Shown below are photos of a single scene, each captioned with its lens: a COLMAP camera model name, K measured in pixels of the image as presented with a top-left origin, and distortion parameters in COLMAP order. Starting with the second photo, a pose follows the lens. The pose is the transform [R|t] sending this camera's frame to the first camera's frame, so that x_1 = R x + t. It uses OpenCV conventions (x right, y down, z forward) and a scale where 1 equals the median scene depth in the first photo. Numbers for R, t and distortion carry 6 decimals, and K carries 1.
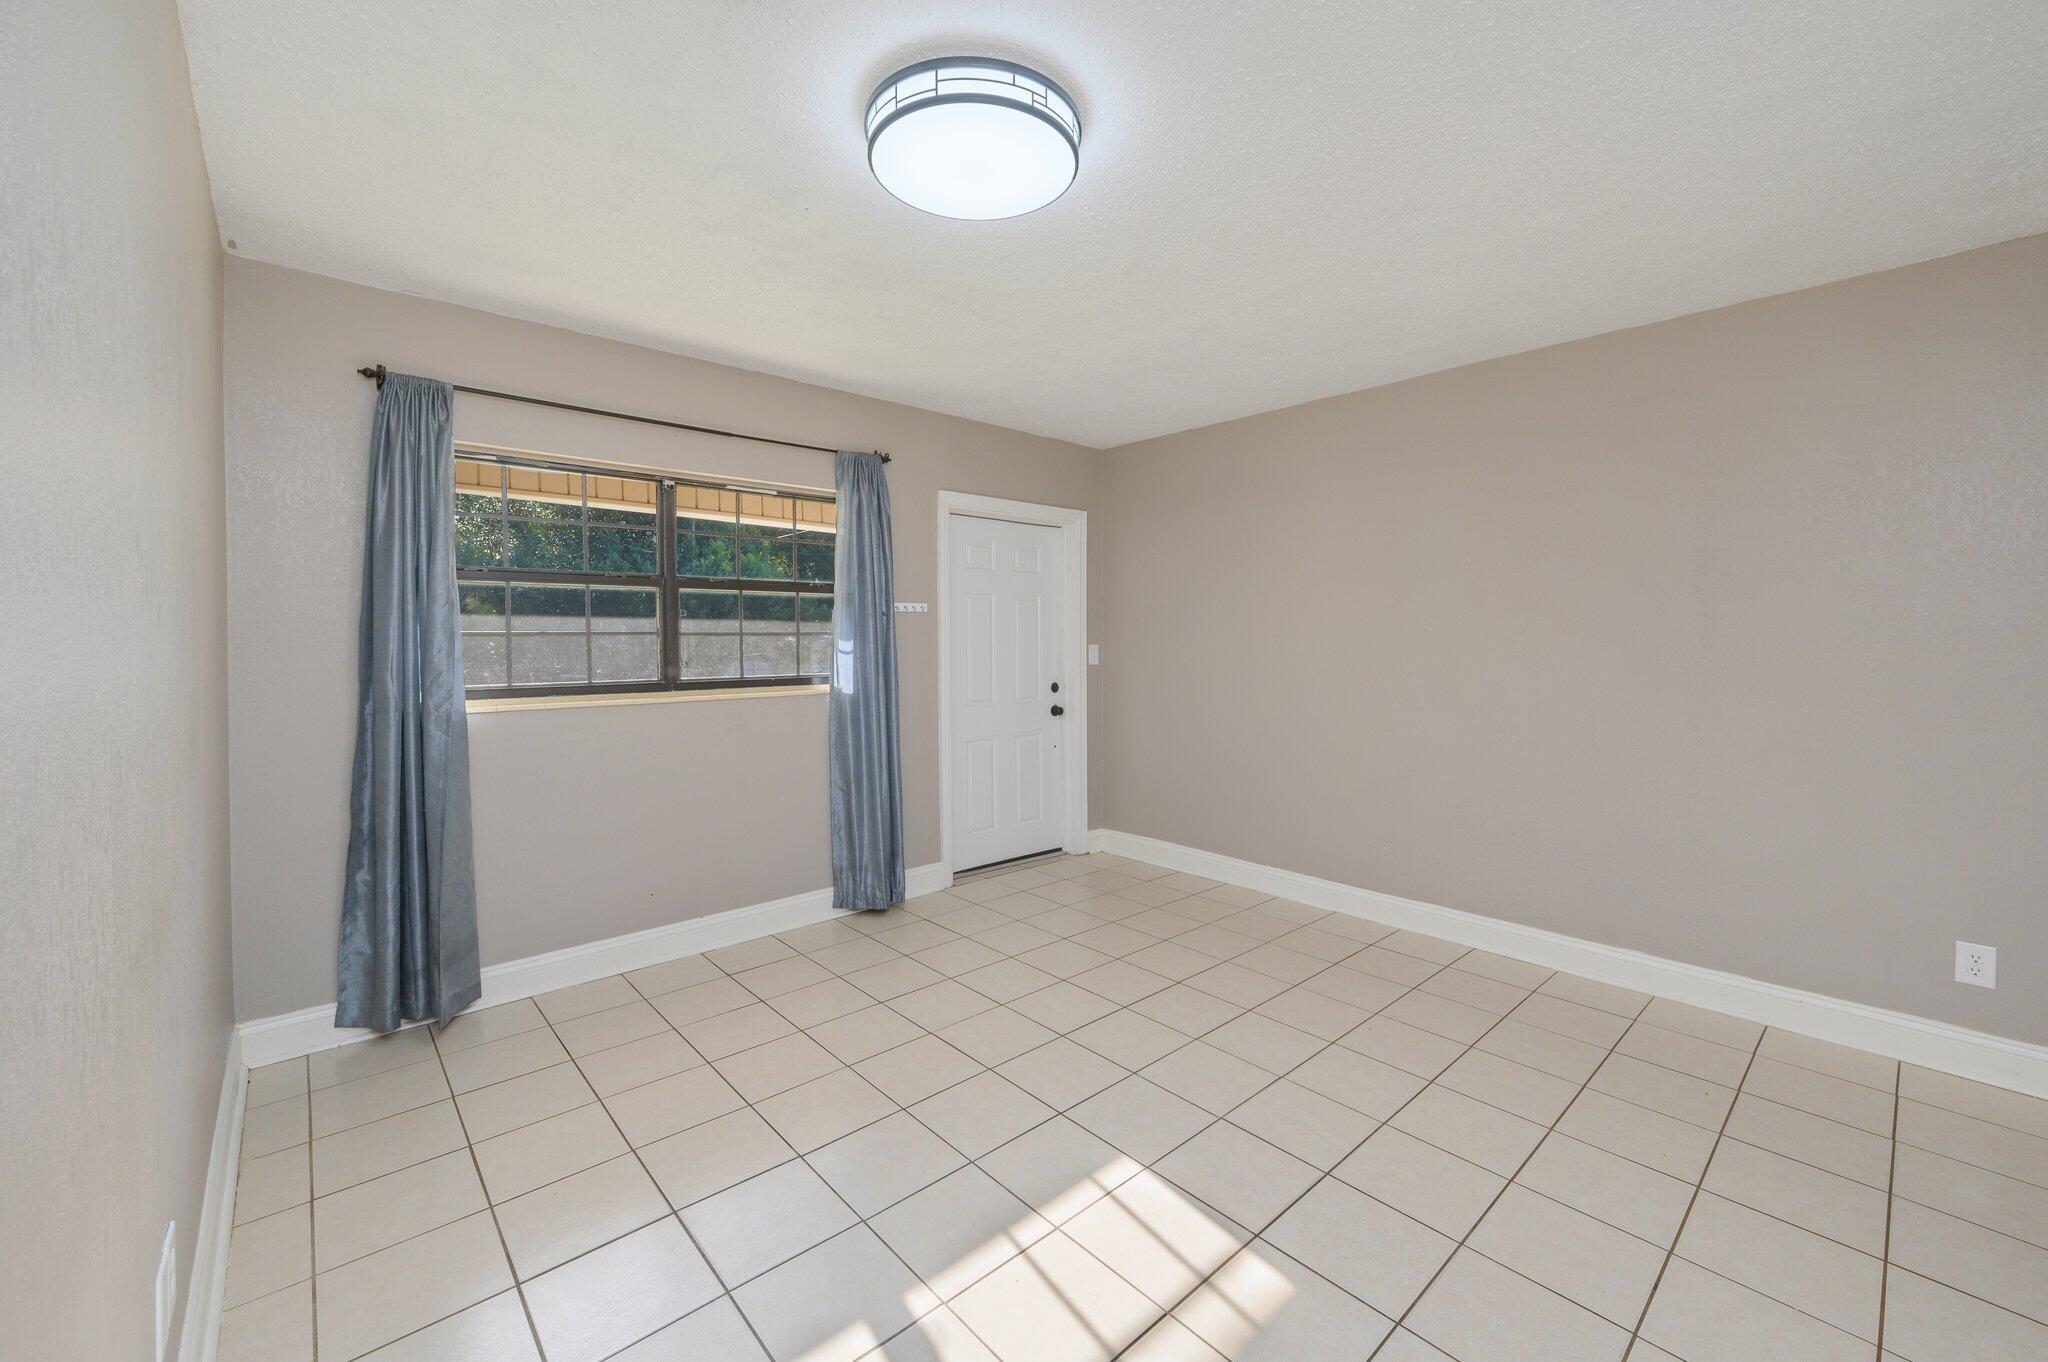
lens RADIAL K [[824.2, 0, 1030.6], [0, 824.2, 639.8], [0, 0, 1]] dist [0.000731, 0.000108]
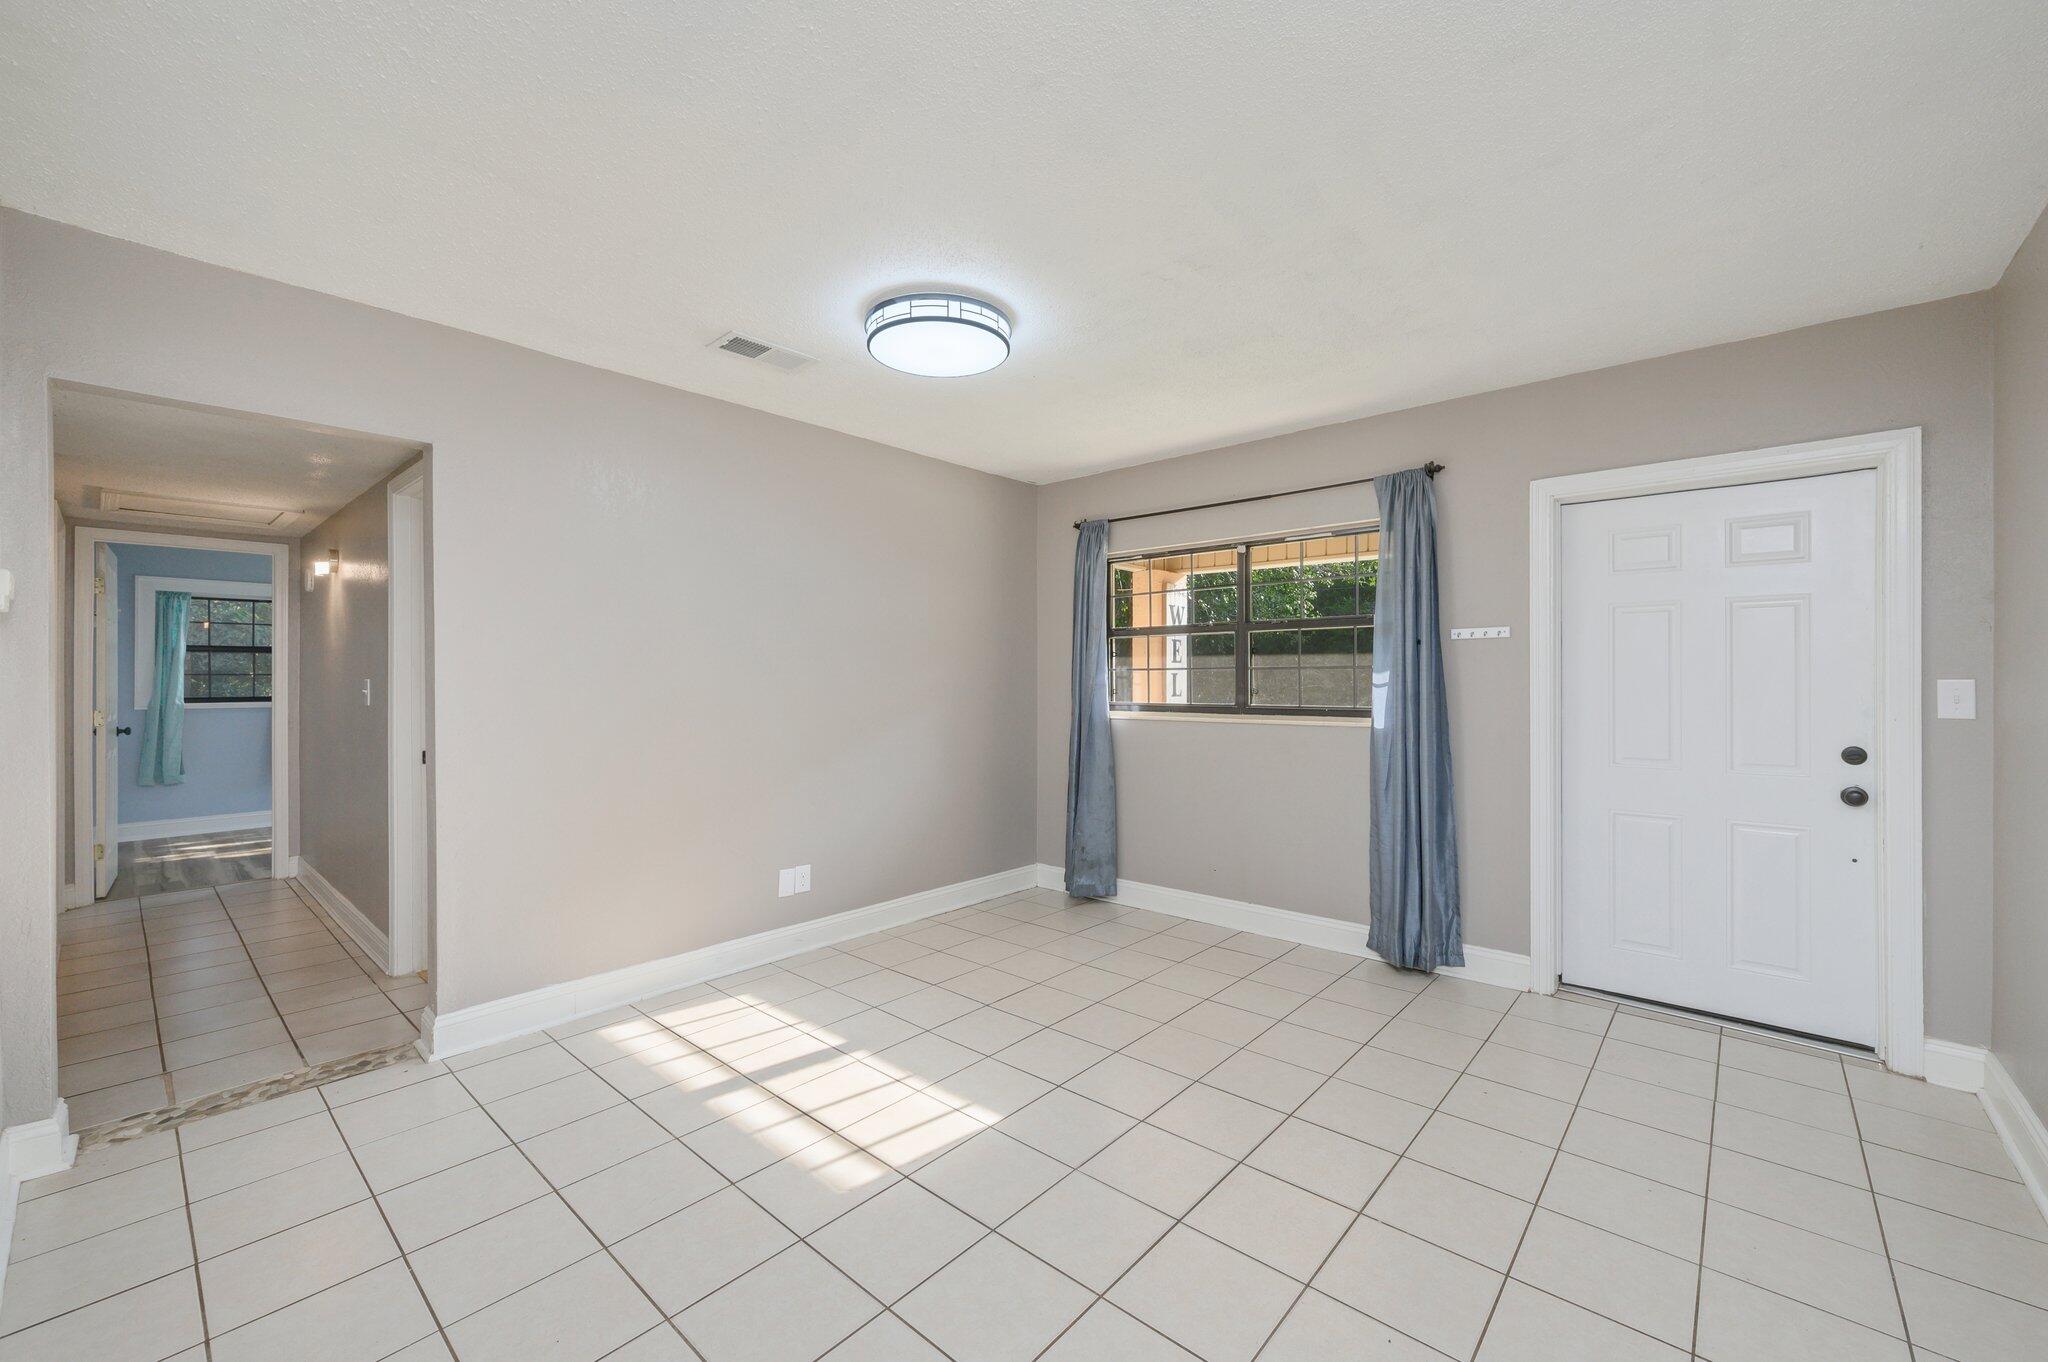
lens RADIAL K [[824.9, 0, 1032.7], [0, 824.9, 677.0], [0, 0, 1]] dist [-0.002252, 0.000014]
pose [[0.111324, -0.000403, -0.993784, 0.692495], [-0.001015, 0.999999, -0.000519, 0.006373], [0.993784, 0.001067, 0.111323, 0.499395]]
